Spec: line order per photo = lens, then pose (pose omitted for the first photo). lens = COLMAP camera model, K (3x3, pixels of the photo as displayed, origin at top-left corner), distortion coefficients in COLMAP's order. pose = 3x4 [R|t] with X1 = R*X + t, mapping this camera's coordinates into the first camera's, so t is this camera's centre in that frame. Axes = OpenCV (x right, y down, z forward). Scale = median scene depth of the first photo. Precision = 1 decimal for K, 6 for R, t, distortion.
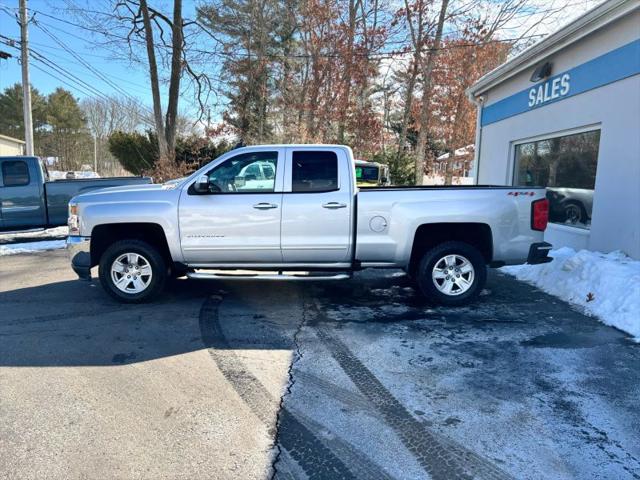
lens RADIAL K [[477.4, 0, 314.4], [0, 477.4, 239.3], [0, 0, 1]] dist [0.077020, -0.088365]
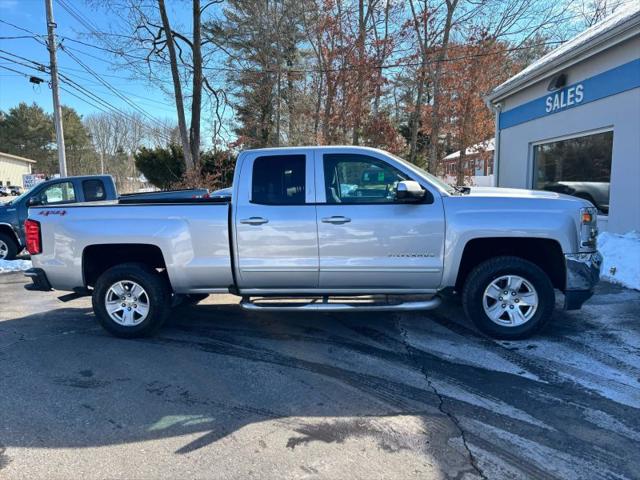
lens RADIAL K [[477.4, 0, 314.4], [0, 477.4, 239.3], [0, 0, 1]] dist [0.077020, -0.088365]
pose [[0.999033, -0.043641, -0.005282, -0.143479], [0.043583, 0.998993, -0.010617, 0.019053], [0.005740, 0.010376, 0.999930, -0.187155]]
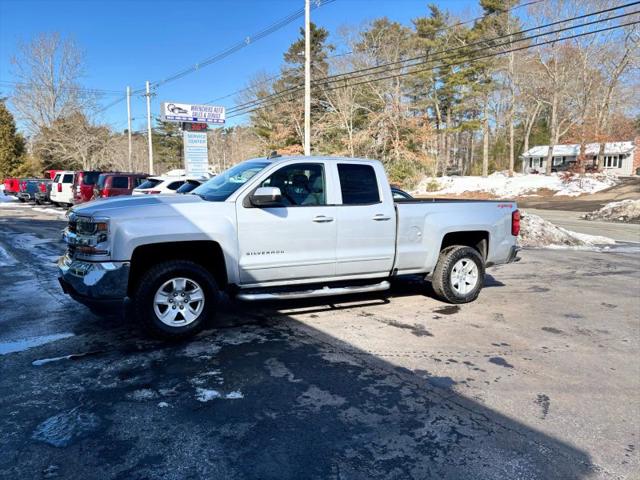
lens RADIAL K [[476.5, 0, 327.9], [0, 476.5, 242.9], [0, 0, 1]] dist [0.044954, -0.043133]
pose [[-0.800065, 0.041773, -0.598458, 0.372952], [-0.104653, 0.972558, 0.207795, -0.172022], [0.590715, 0.228880, -0.773737, 1.346029]]
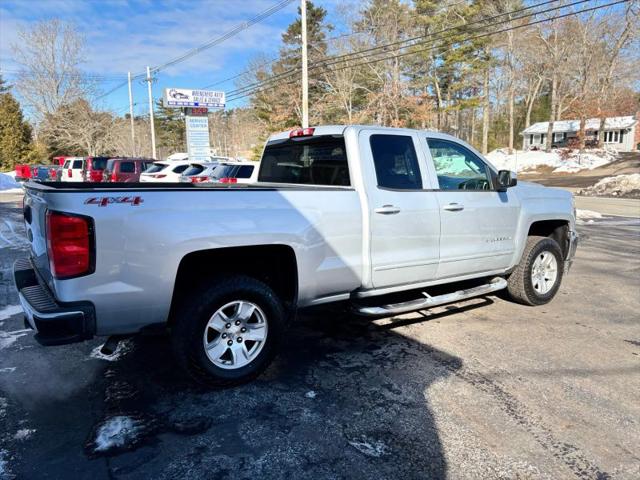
lens RADIAL K [[476.5, 0, 327.9], [0, 476.5, 242.9], [0, 0, 1]] dist [0.044954, -0.043133]
pose [[-0.803066, 0.079371, -0.590580, 0.438935], [-0.086132, 0.965220, 0.246843, -0.191232], [0.589632, 0.249100, -0.768299, 1.487572]]
